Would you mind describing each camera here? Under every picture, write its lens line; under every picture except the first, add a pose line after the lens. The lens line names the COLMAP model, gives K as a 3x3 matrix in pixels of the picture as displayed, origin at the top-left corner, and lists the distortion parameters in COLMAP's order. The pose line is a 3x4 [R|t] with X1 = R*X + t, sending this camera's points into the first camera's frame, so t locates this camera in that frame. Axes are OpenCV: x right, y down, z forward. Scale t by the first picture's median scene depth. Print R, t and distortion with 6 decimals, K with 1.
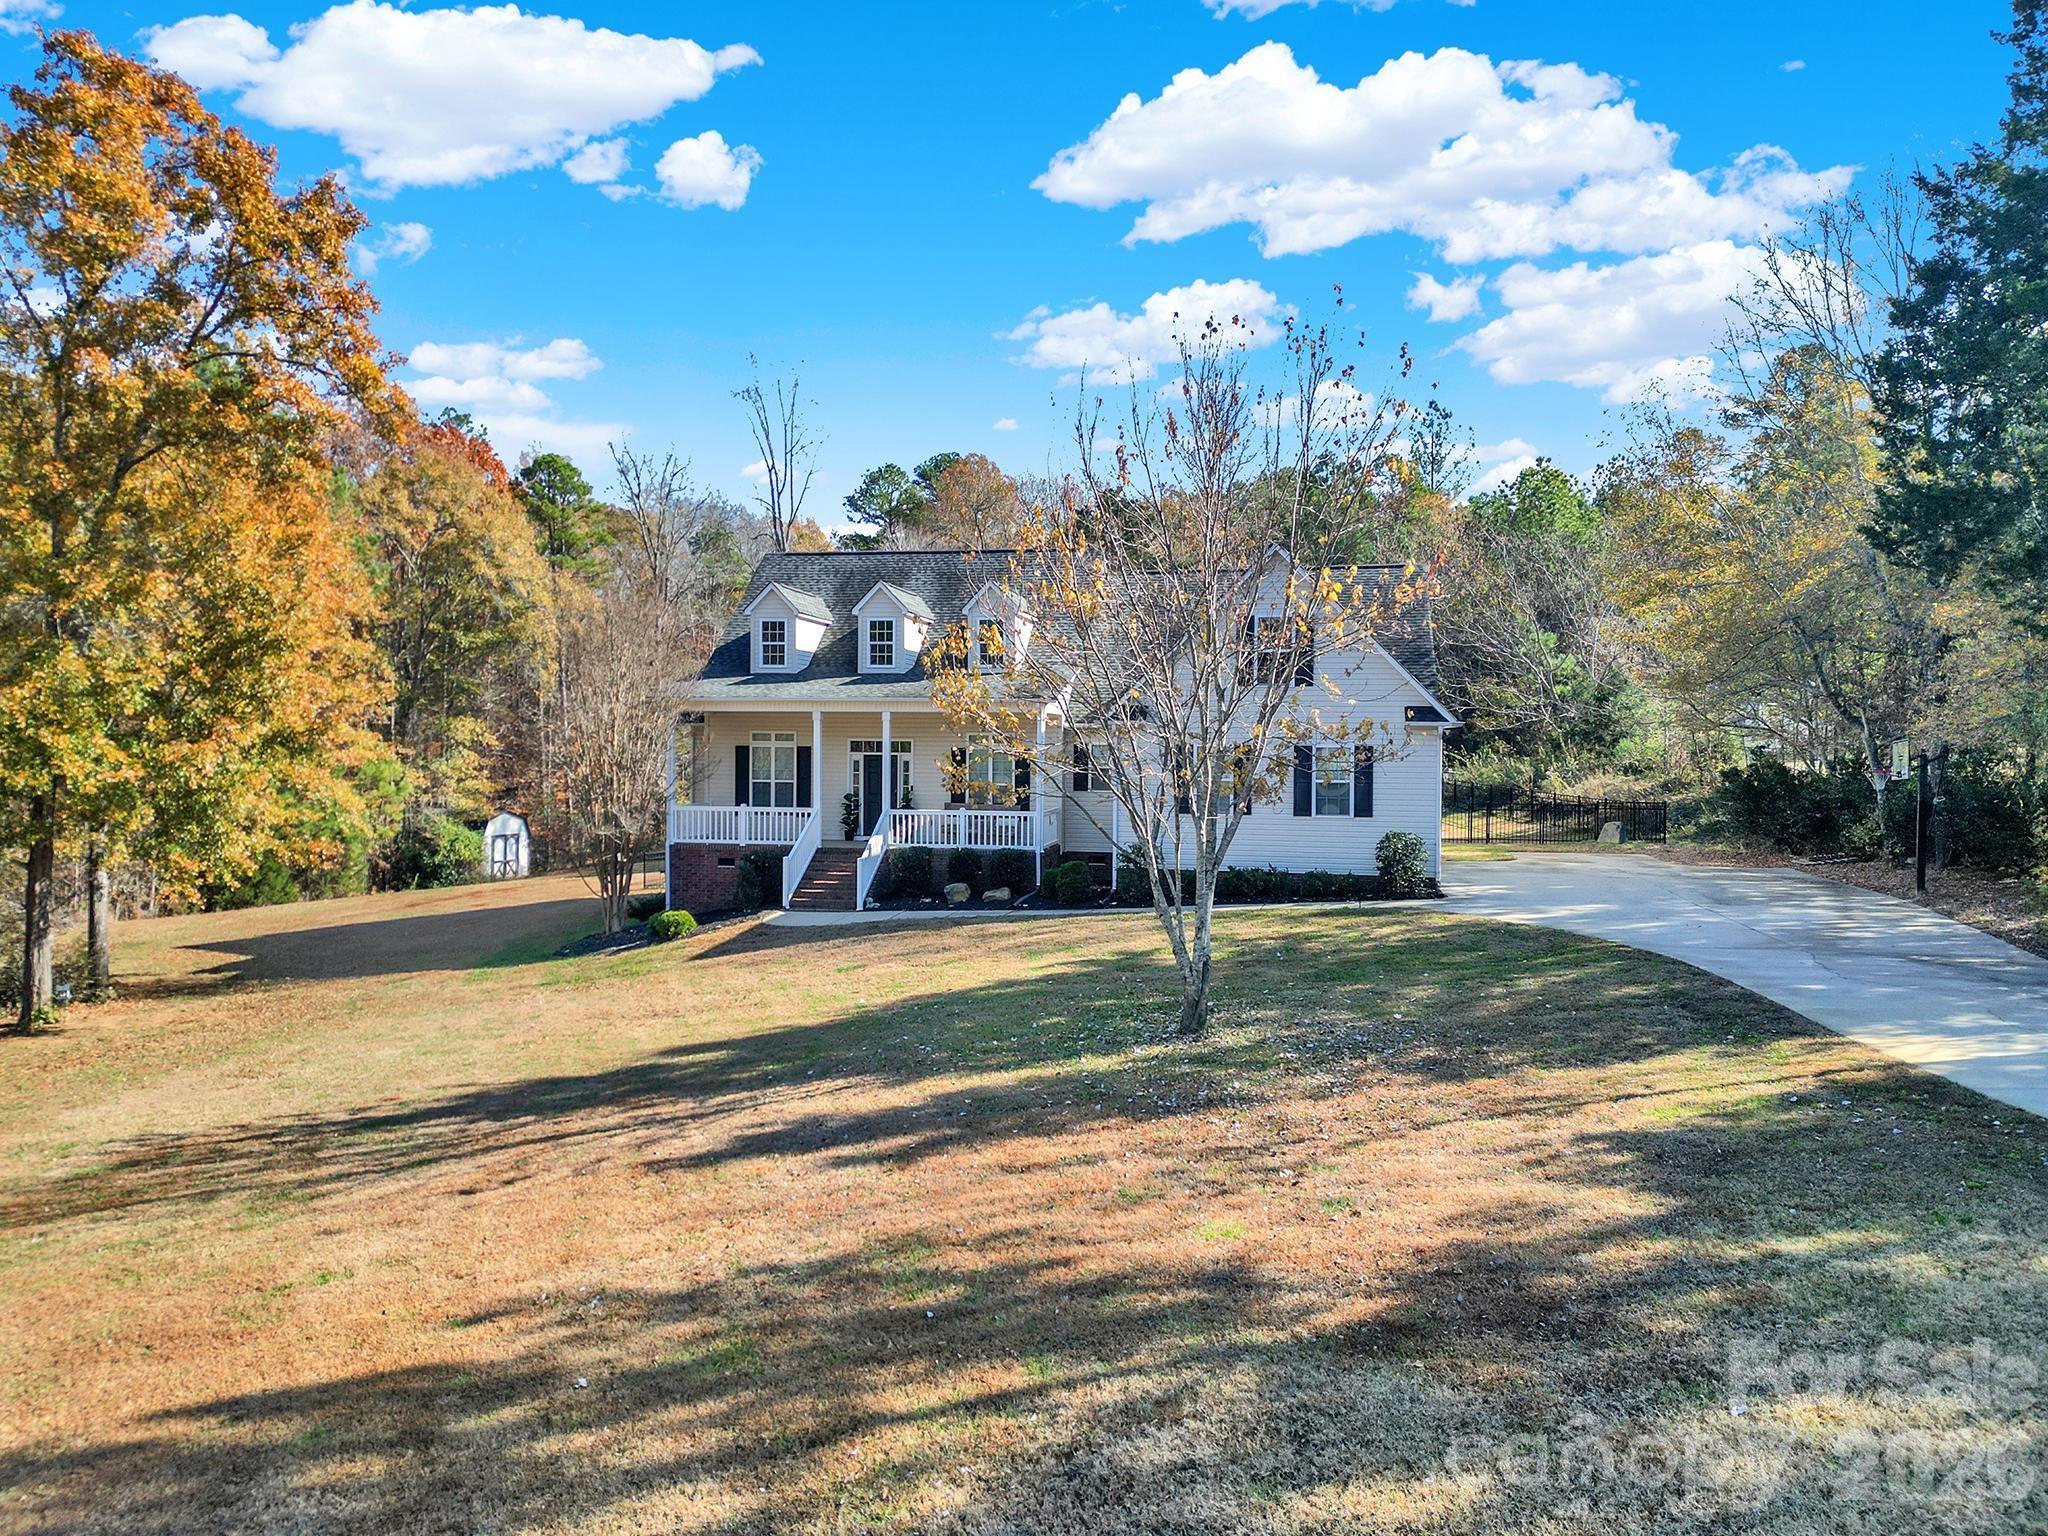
lens RADIAL K [[1488.8, 0, 1024.0], [0, 1488.8, 768.0], [0, 0, 1]] dist [0.062982, -0.069948]
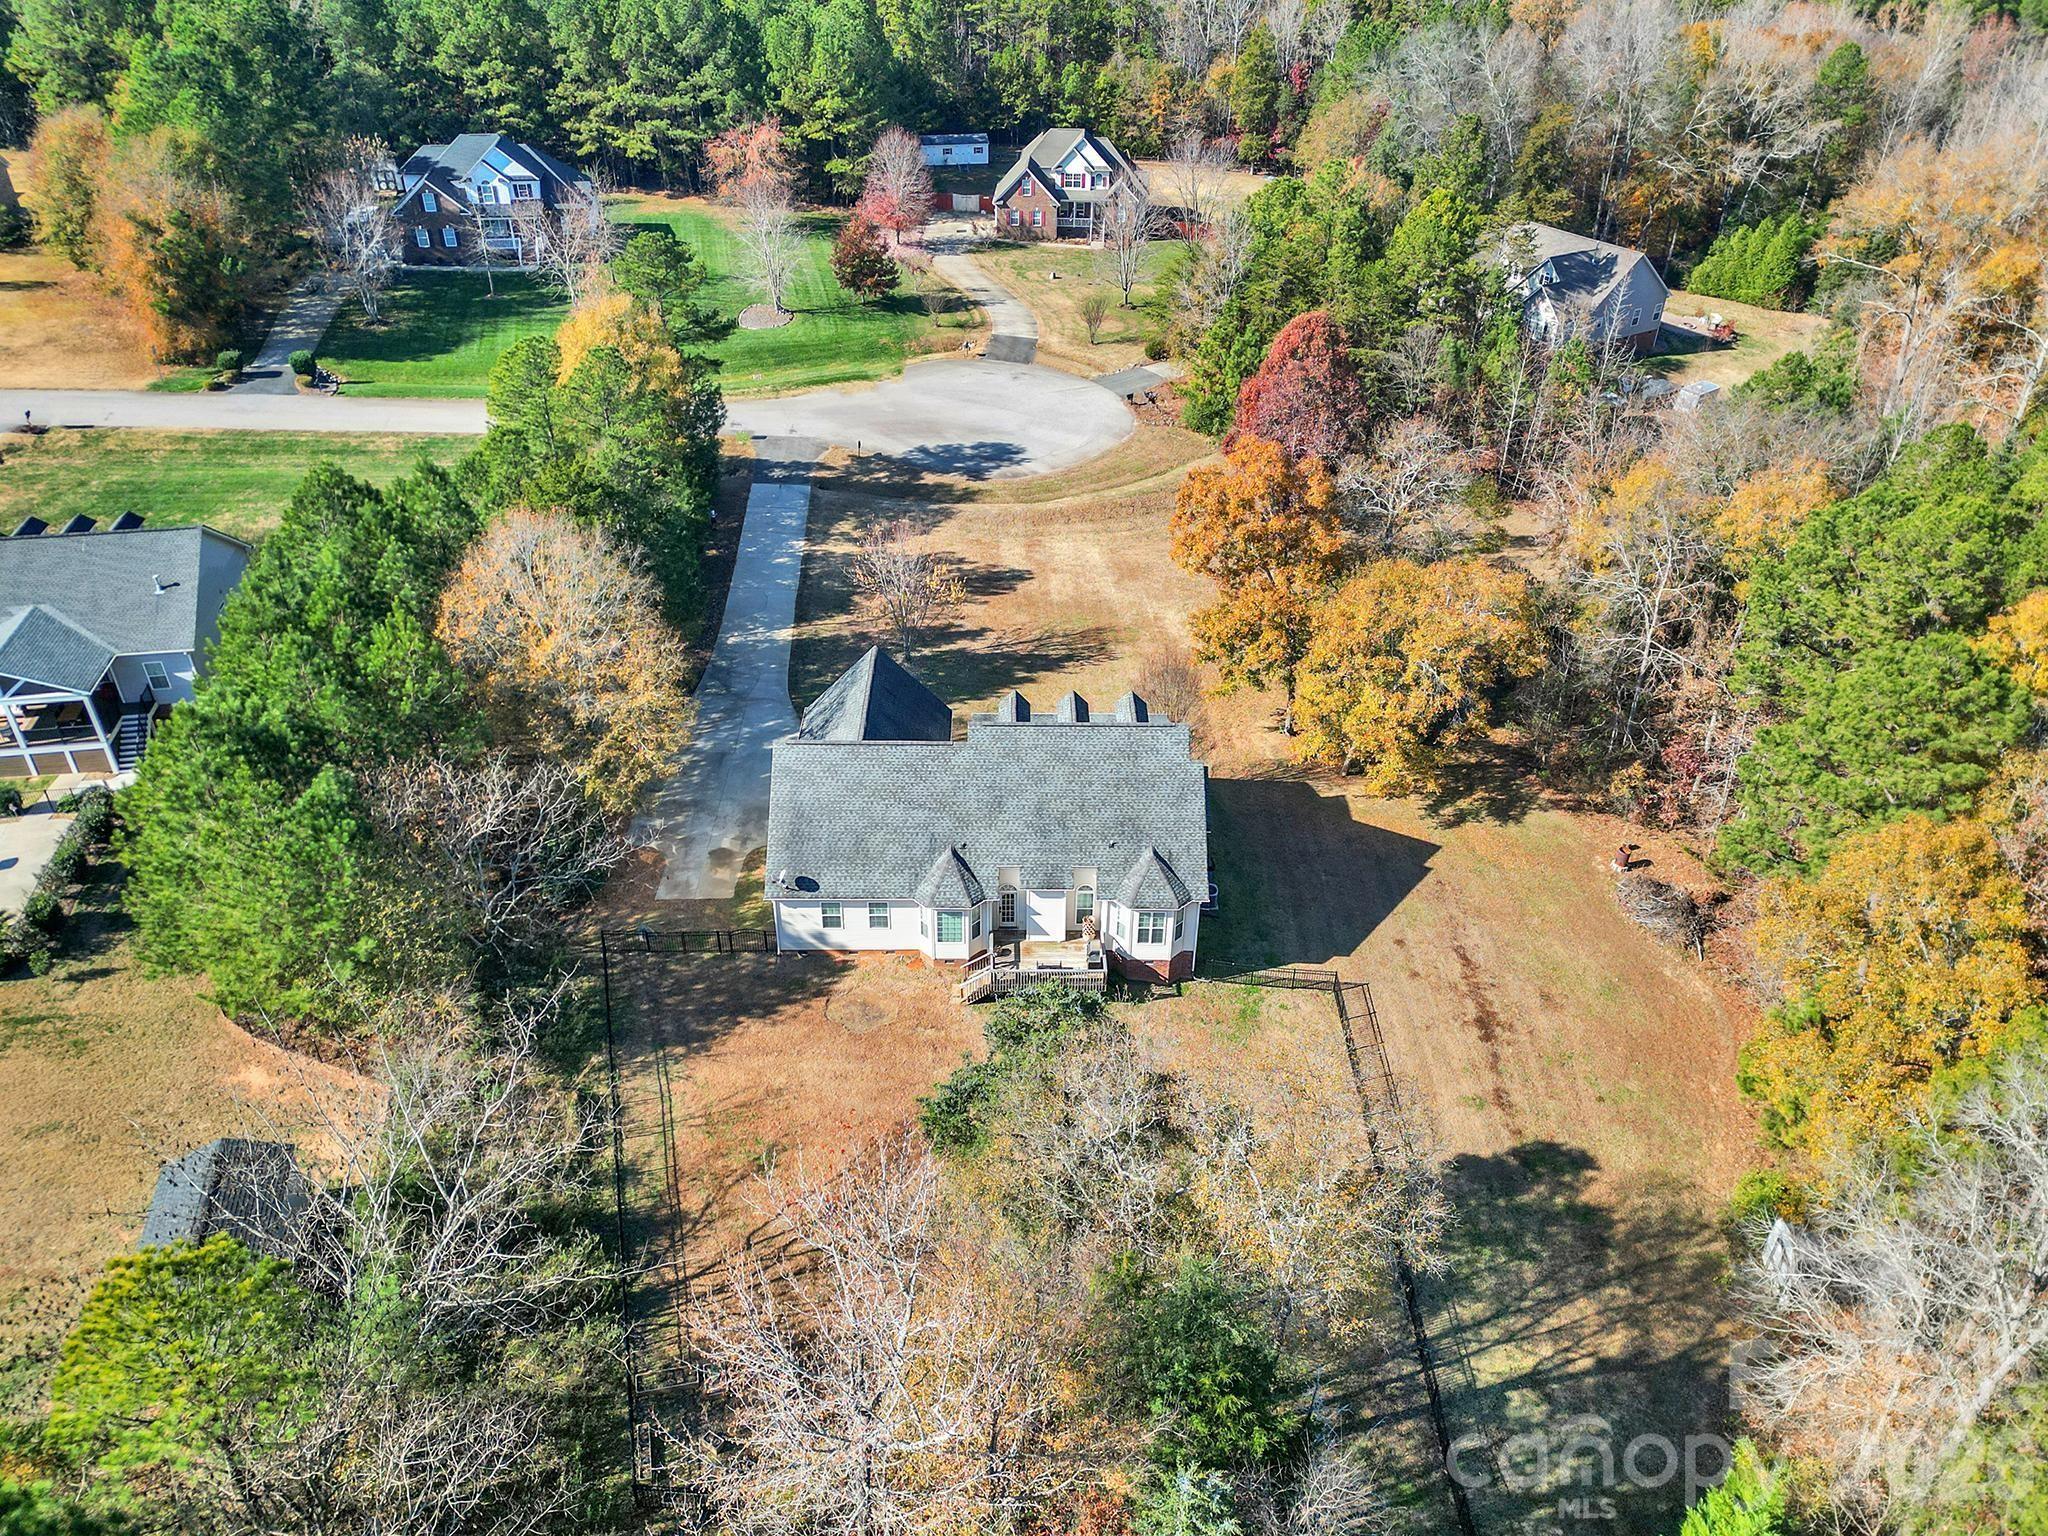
lens RADIAL K [[1488.8, 0, 1024.0], [0, 1488.8, 768.0], [0, 0, 1]] dist [0.062982, -0.069948]
pose [[-0.978344, 0.099639, -0.181425, 0.329993], [-0.020907, 0.824460, 0.565535, -1.135977], [0.205926, 0.557080, -0.804522, 2.600233]]
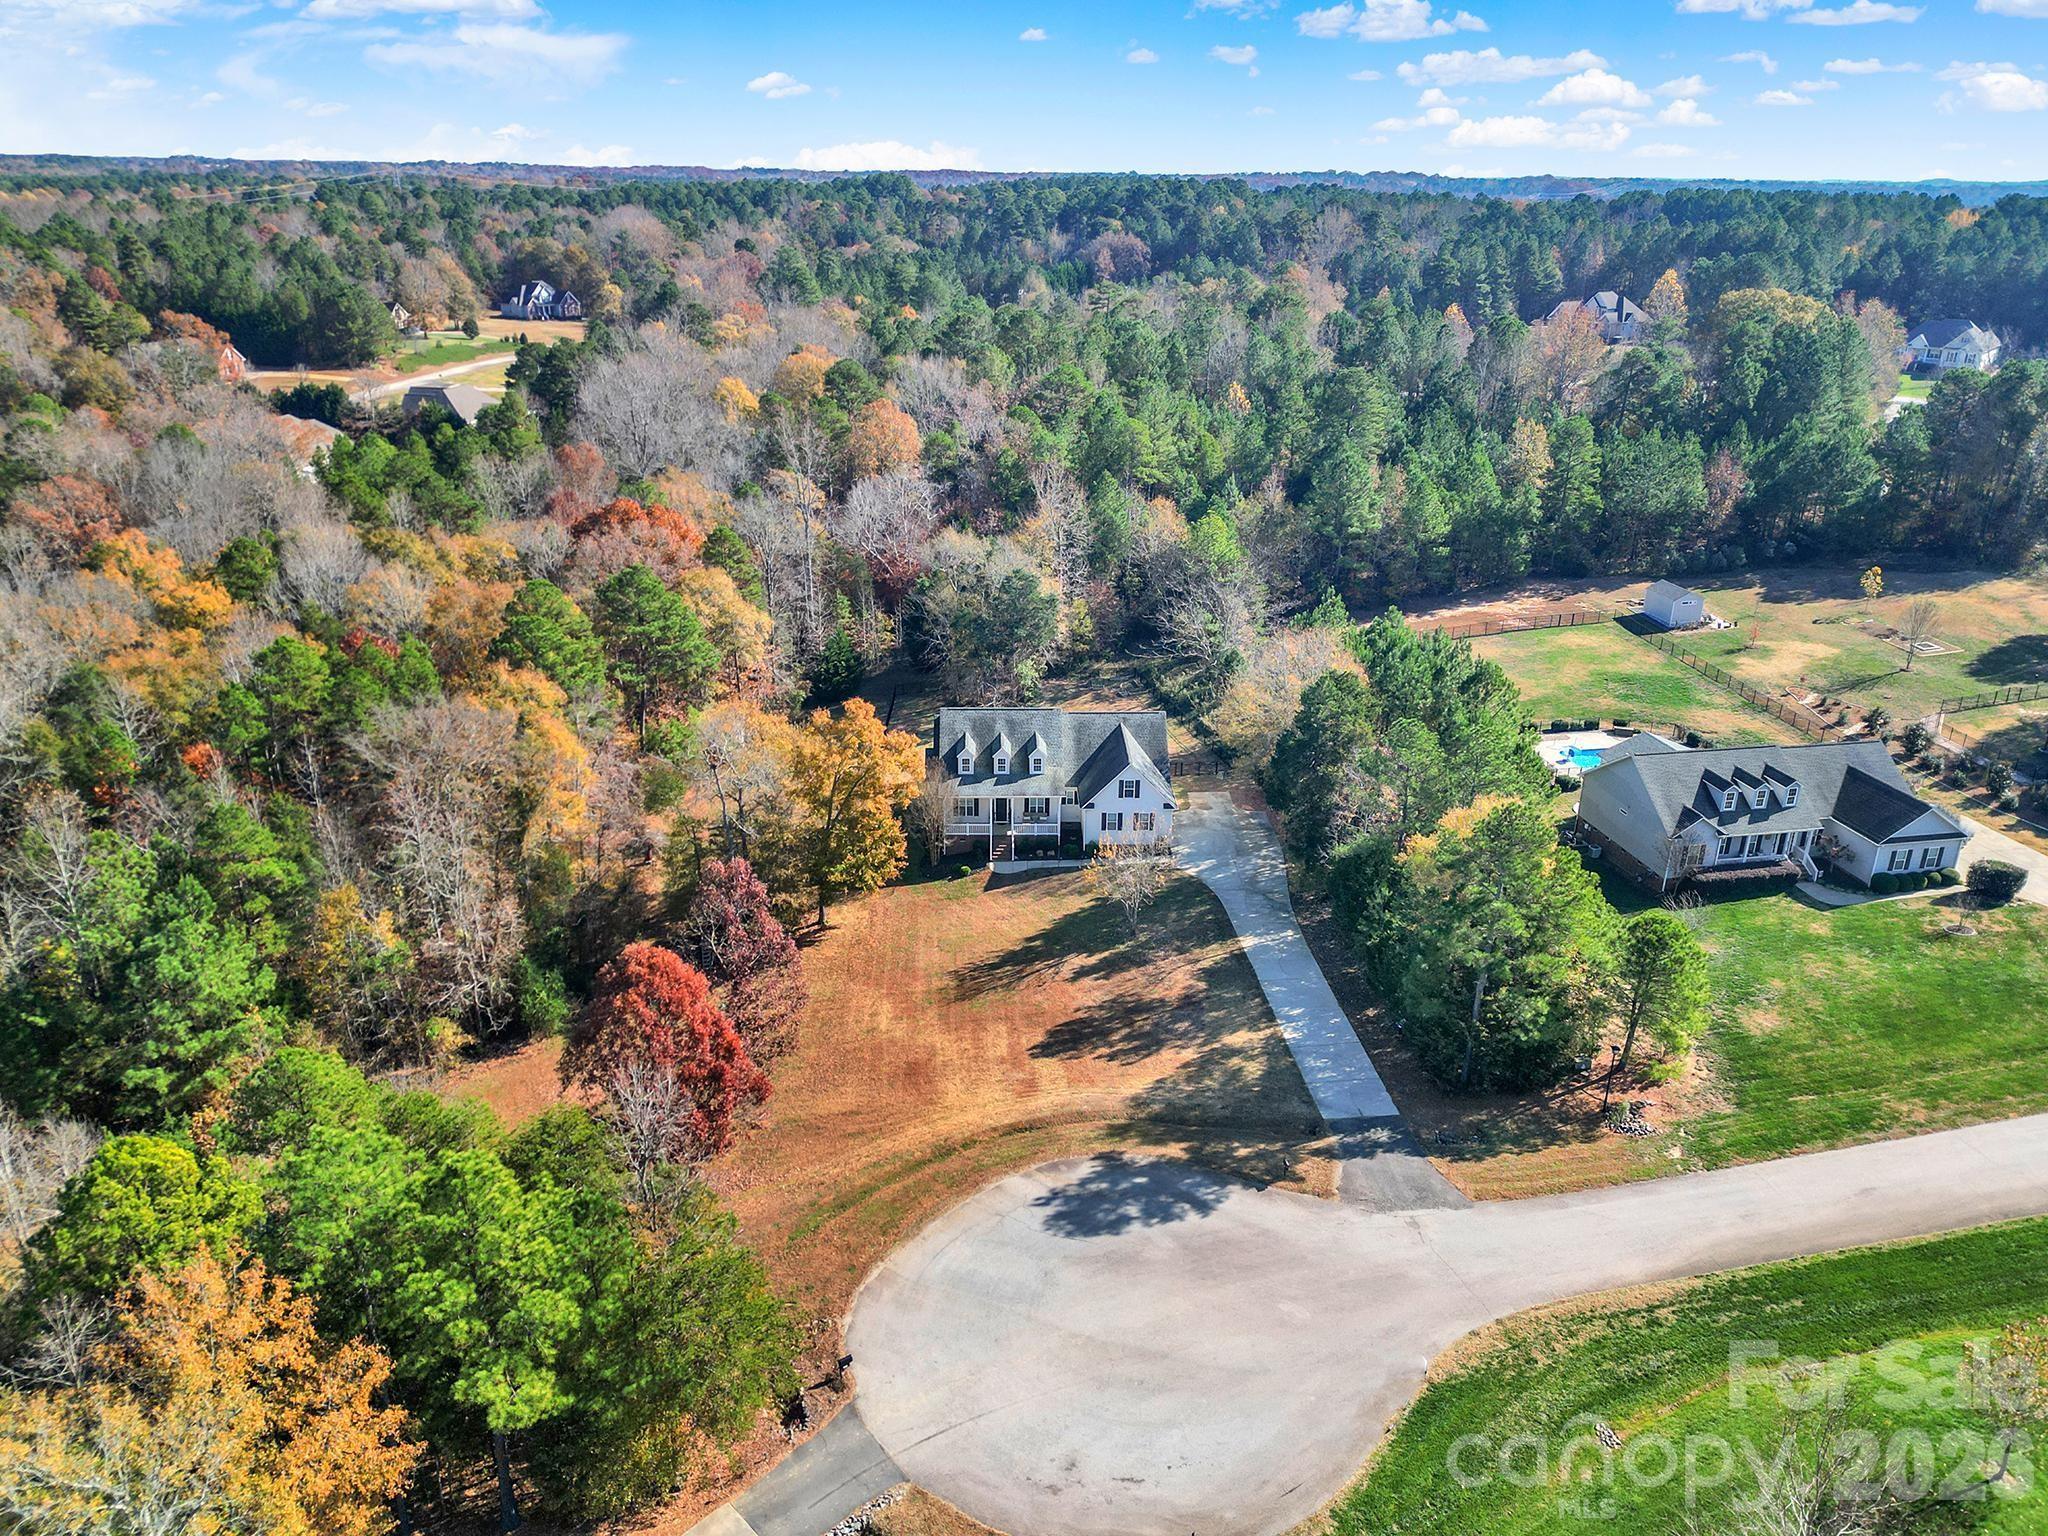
lens RADIAL K [[1462.8, 0, 1024.0], [0, 1462.8, 768.0], [0, 0, 1]] dist [0.077912, -0.082149]
pose [[0.975608, -0.079809, 0.204500, -0.688827], [0.000411, 0.932235, 0.361854, -1.209435], [-0.219521, -0.352944, 0.909528, -1.850842]]
